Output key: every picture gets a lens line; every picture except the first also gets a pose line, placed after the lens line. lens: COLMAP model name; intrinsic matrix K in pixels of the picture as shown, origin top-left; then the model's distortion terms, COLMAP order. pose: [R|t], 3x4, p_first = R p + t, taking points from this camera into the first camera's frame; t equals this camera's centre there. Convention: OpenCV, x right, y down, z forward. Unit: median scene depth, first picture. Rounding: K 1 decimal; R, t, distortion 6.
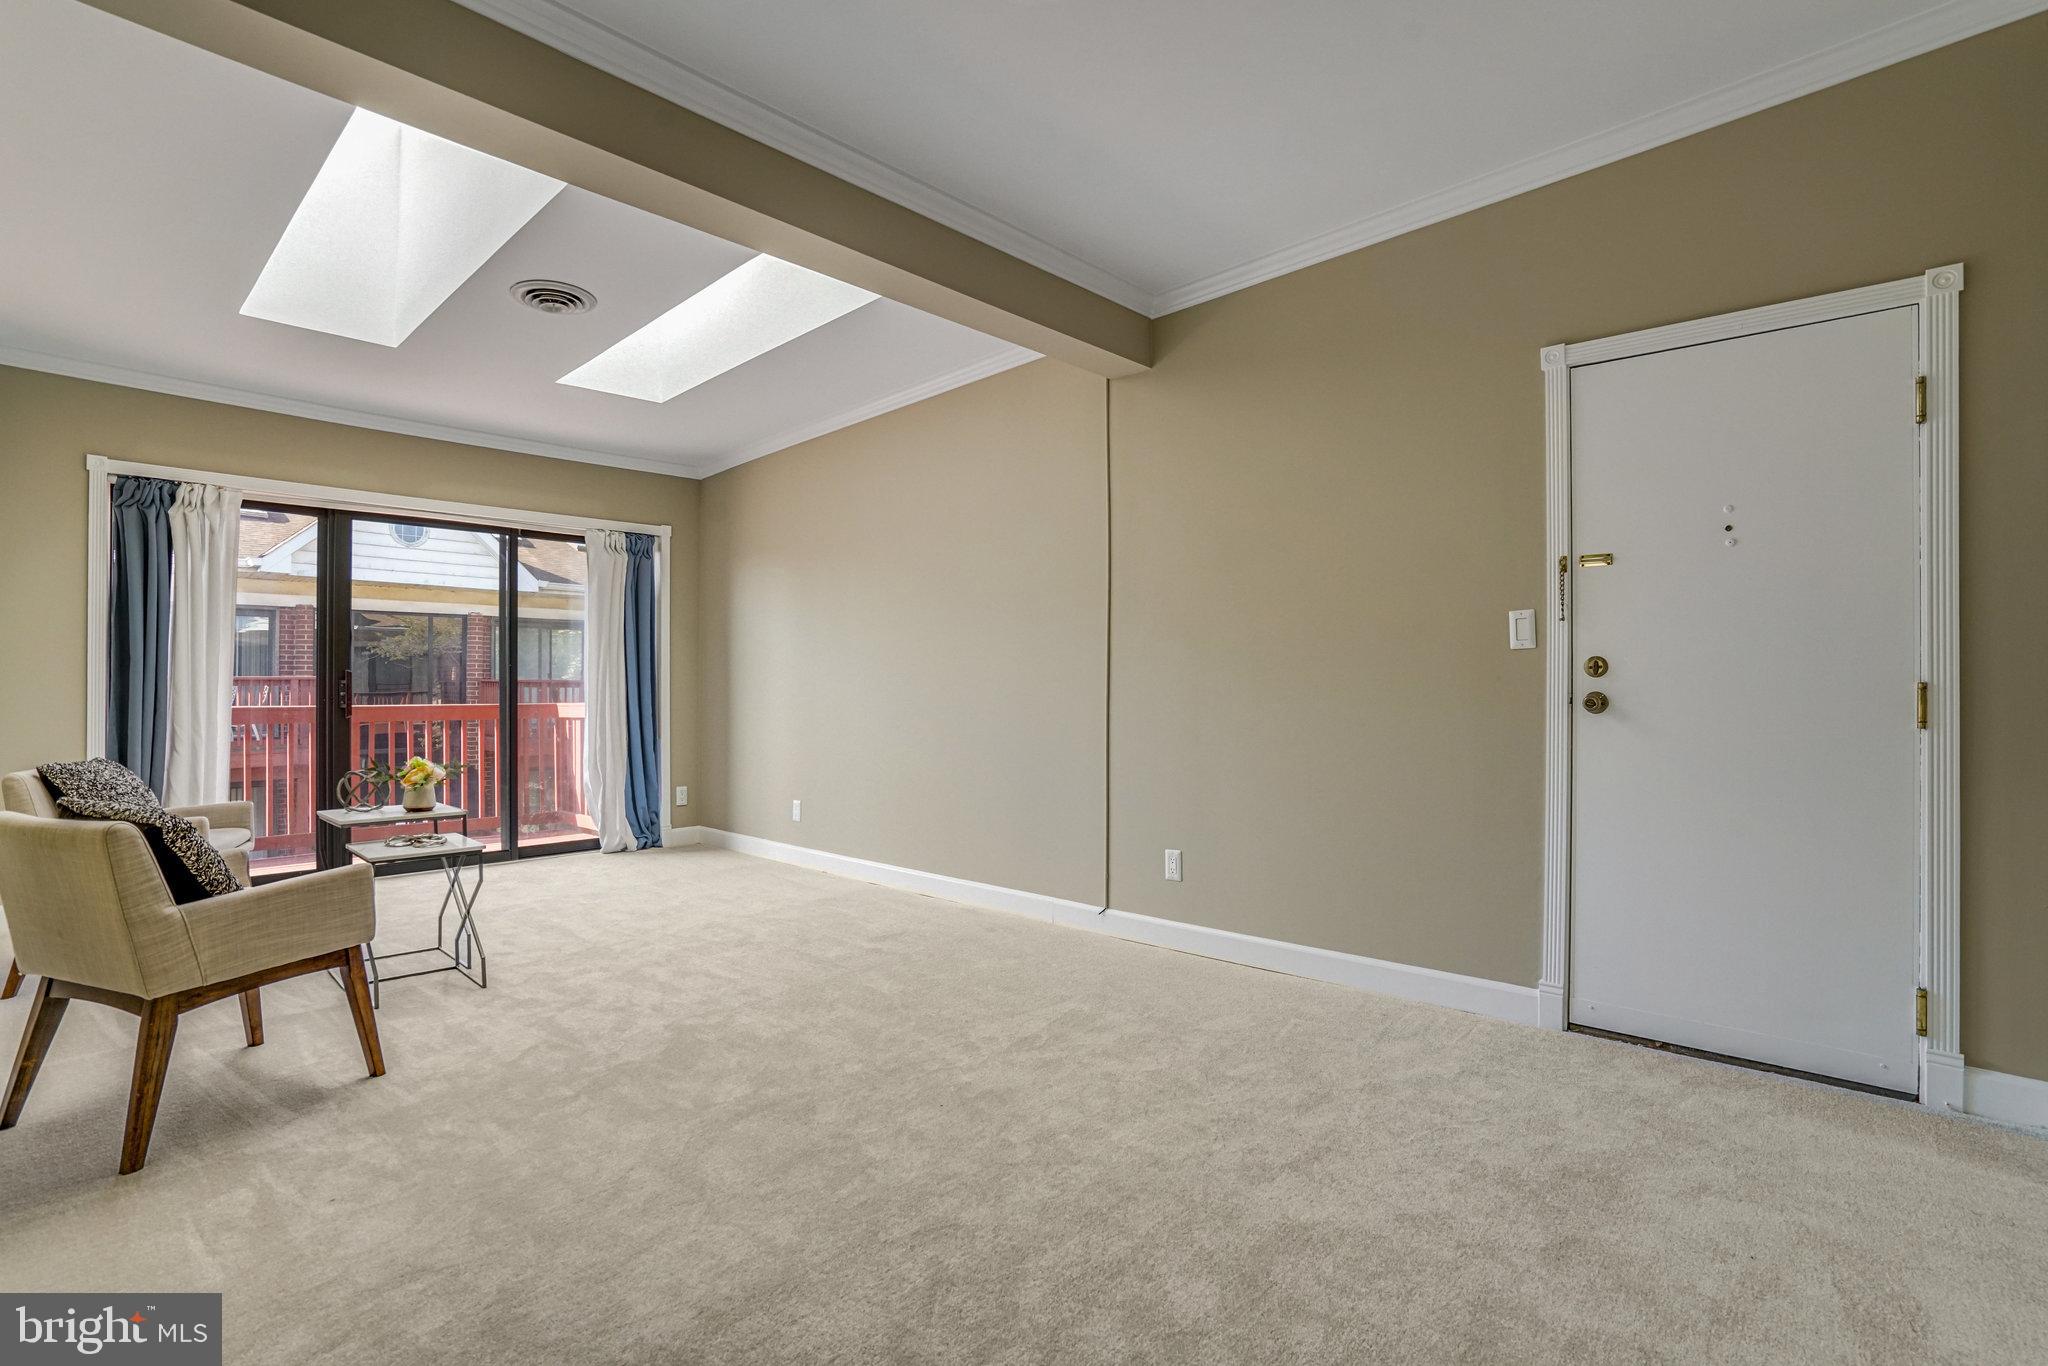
lens RADIAL K [[932.5, 0, 1002.2], [0, 932.5, 678.4], [0, 0, 1]] dist [-0.045785, 0.013701]
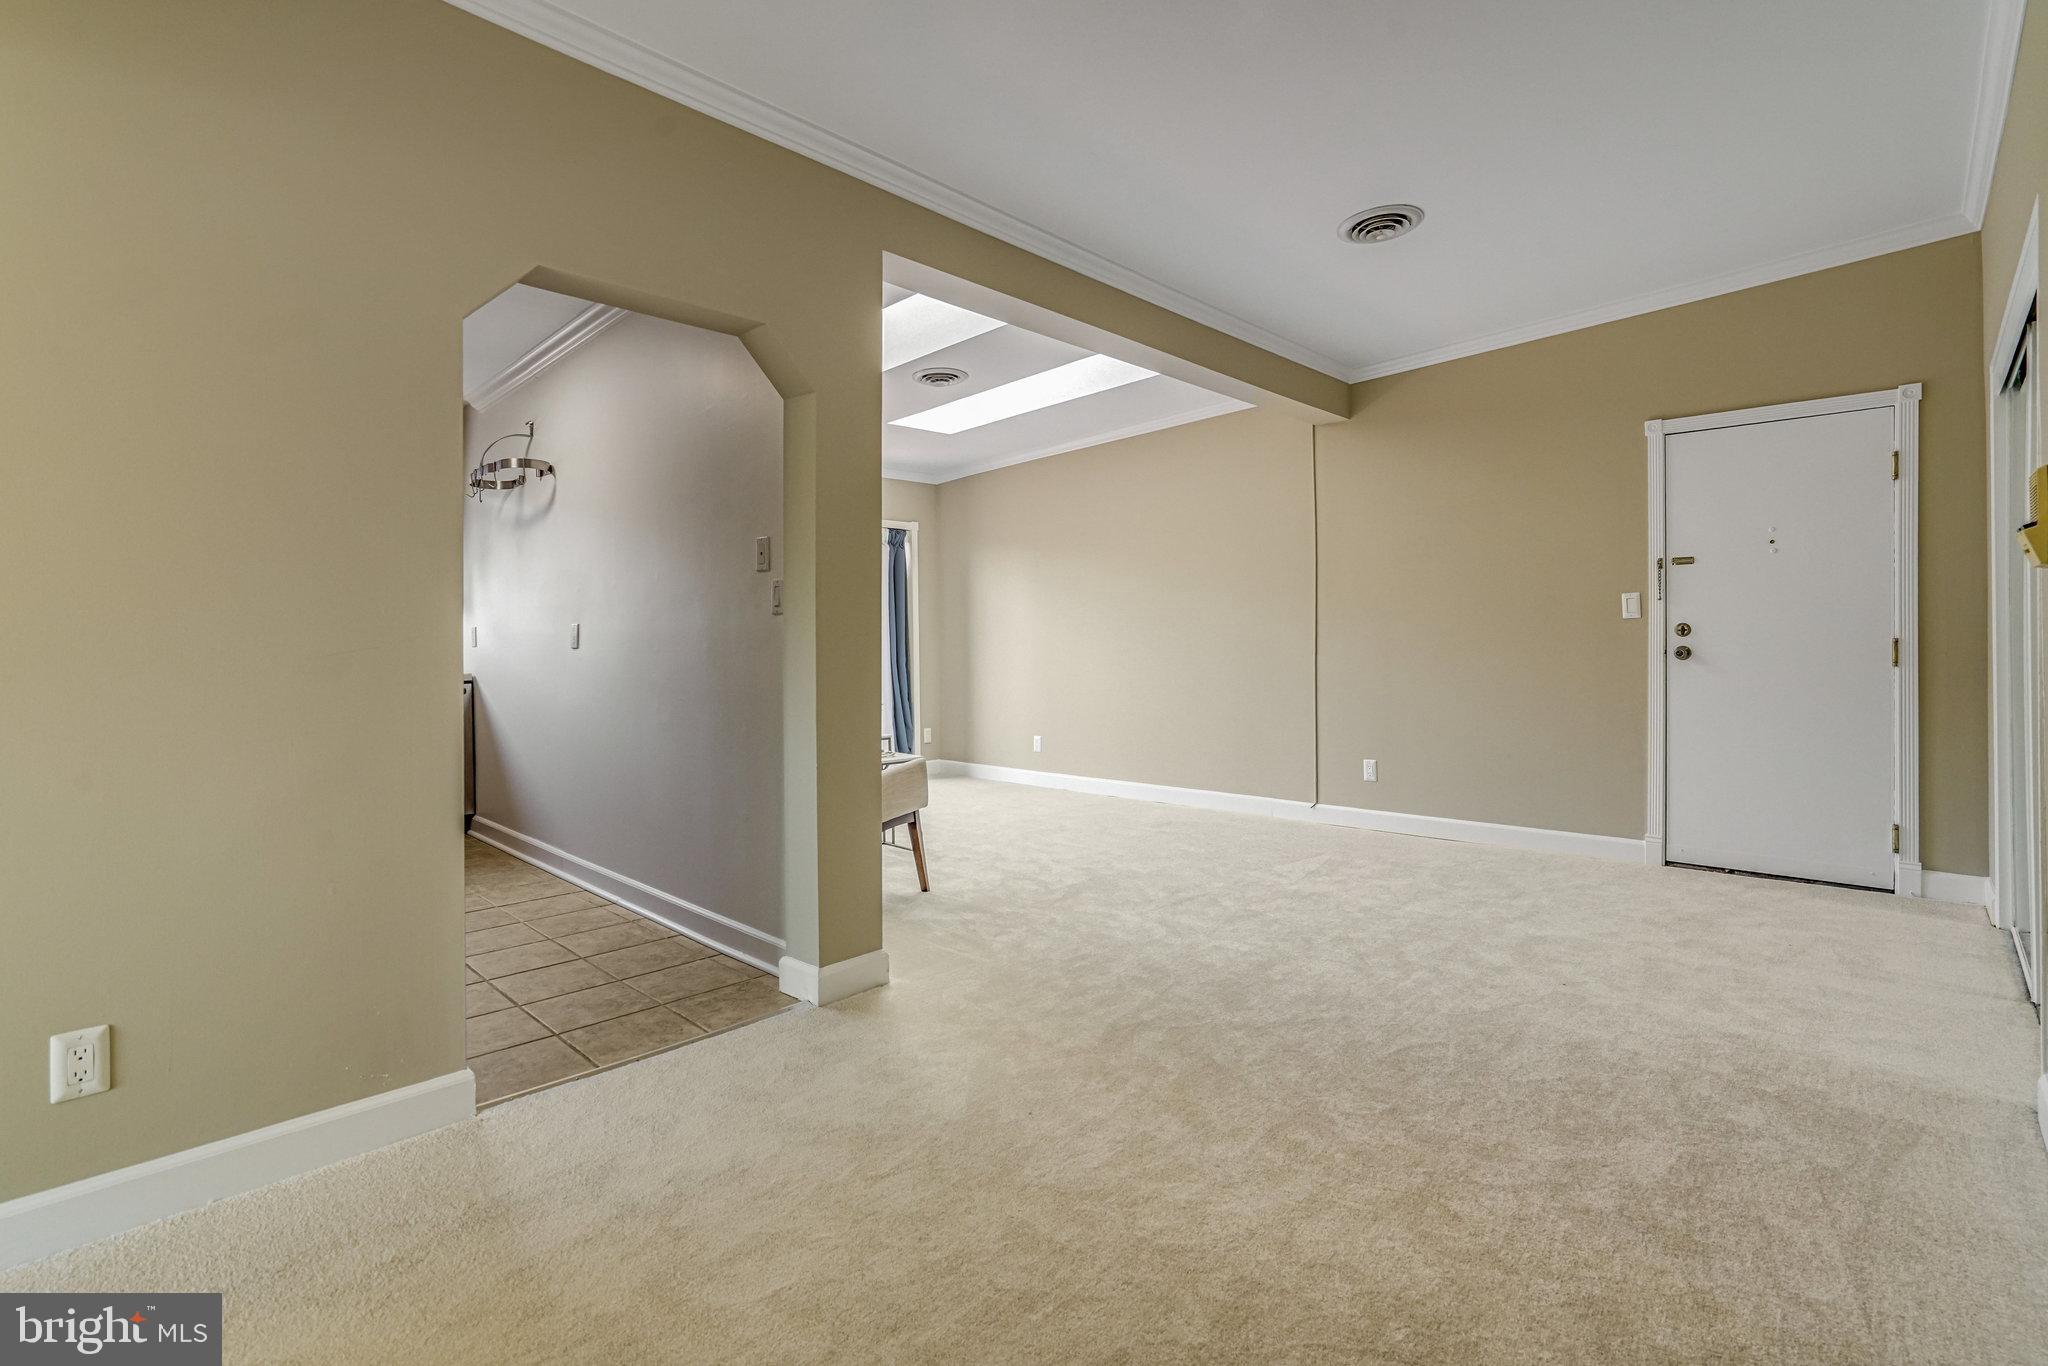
lens RADIAL K [[917.6, 0, 1010.2], [0, 917.6, 648.1], [0, 0, 1]] dist [-0.028789, 0.011872]
pose [[0.999756, -0.008579, -0.020332, -0.425859], [0.008751, 0.999926, 0.008410, -0.004347], [0.020259, -0.008586, 0.999758, -0.515964]]
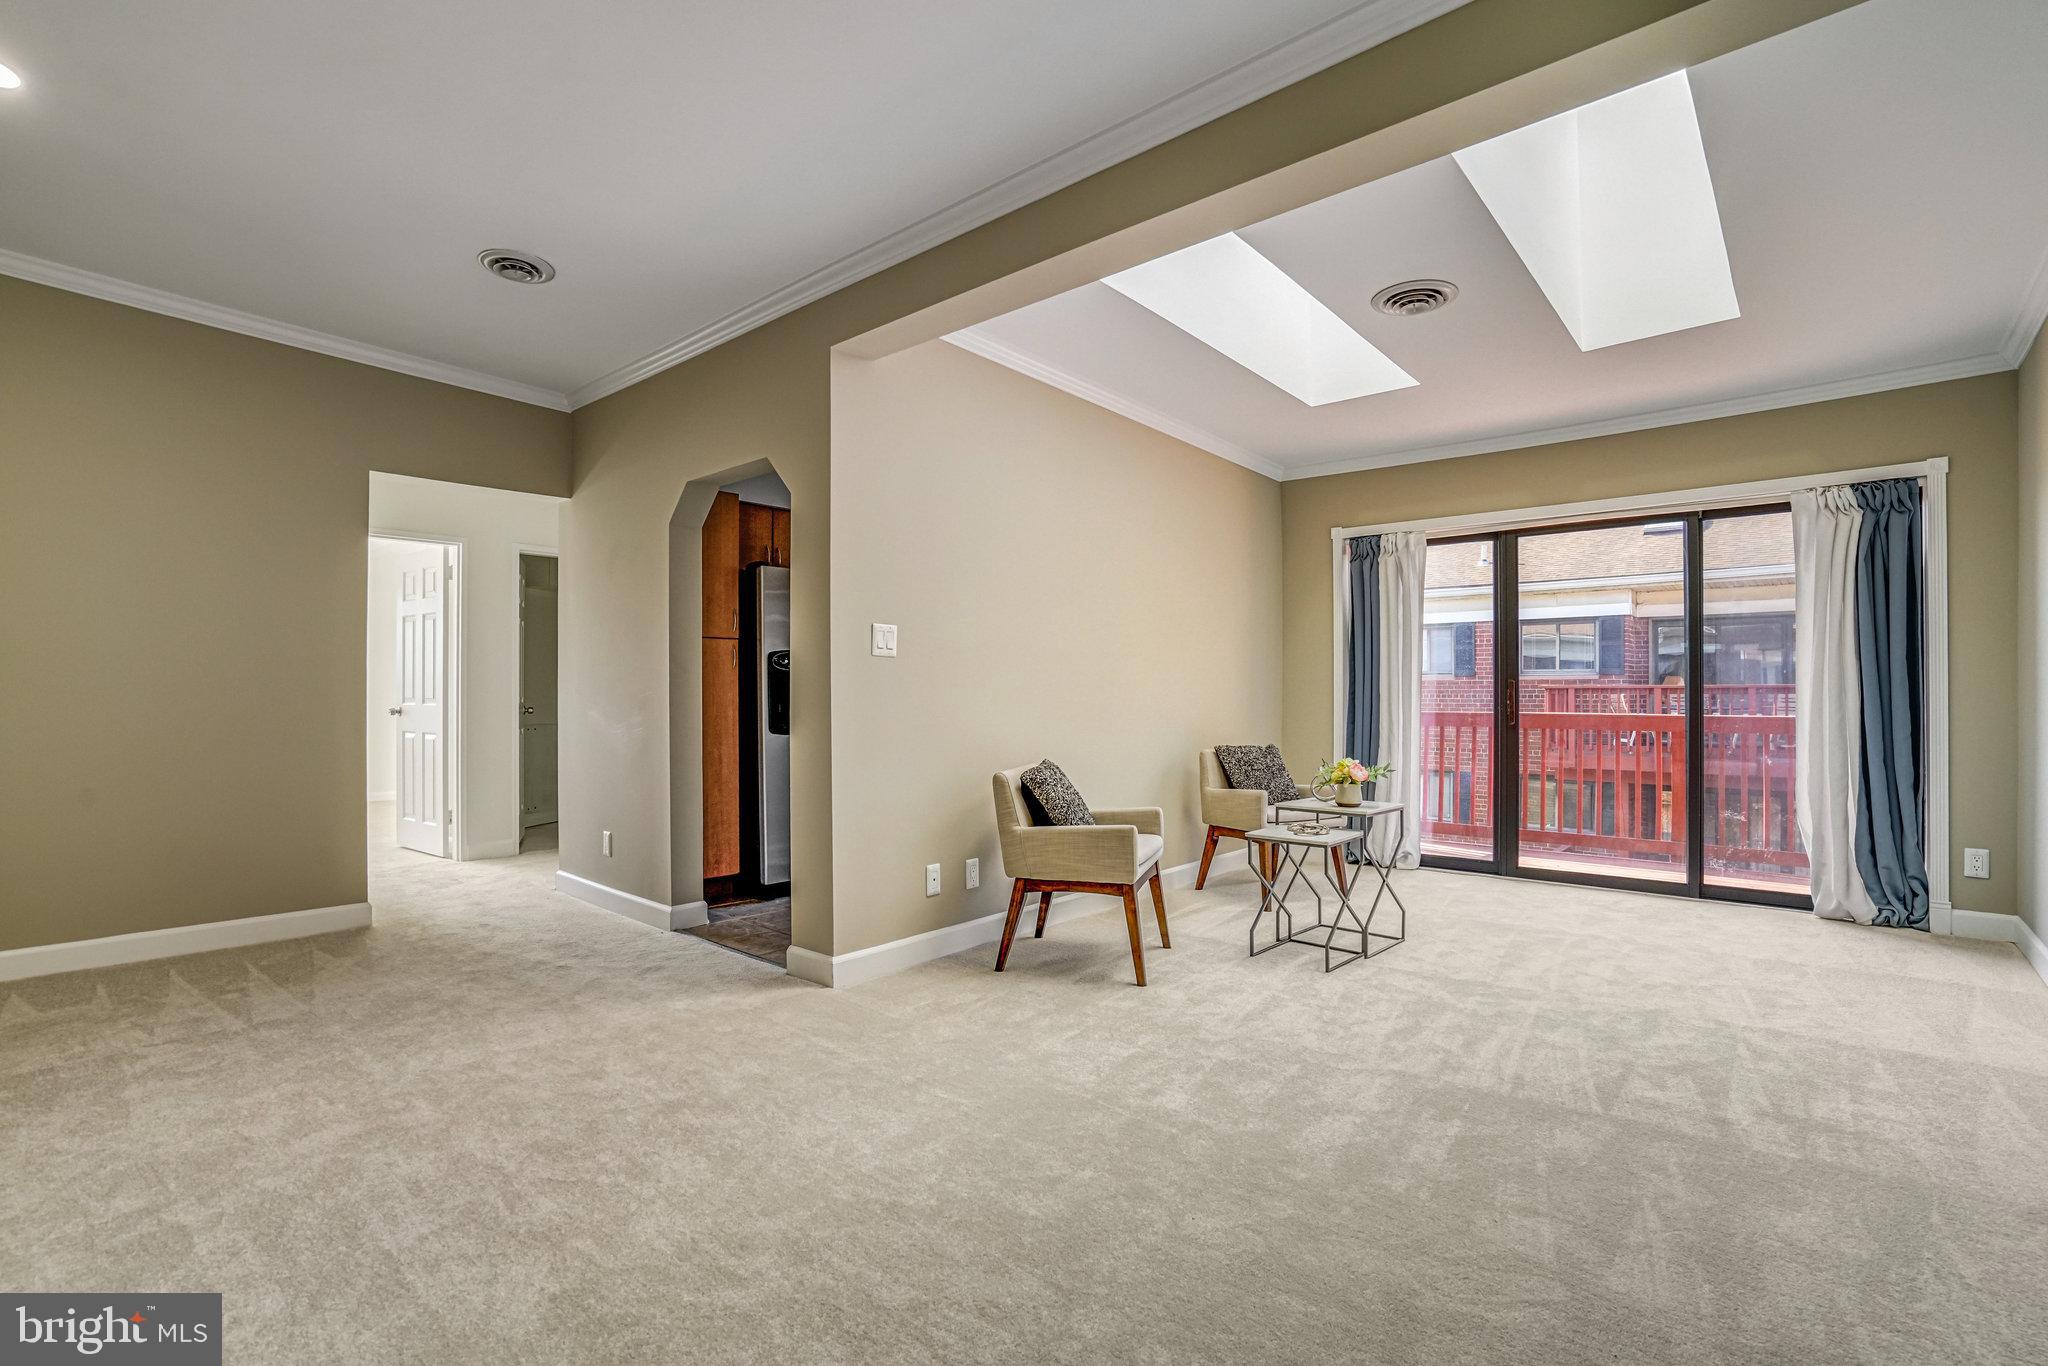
lens RADIAL K [[939.3, 0, 1024.0], [0, 939.3, 683.0], [0, 0, 1]] dist [-0.036534, 0.012823]
pose [[0.058671, -0.010491, -0.998222, 0.541729], [0.006351, 0.999928, -0.010135, 0.003998], [0.998257, -0.005745, 0.058734, 0.599763]]
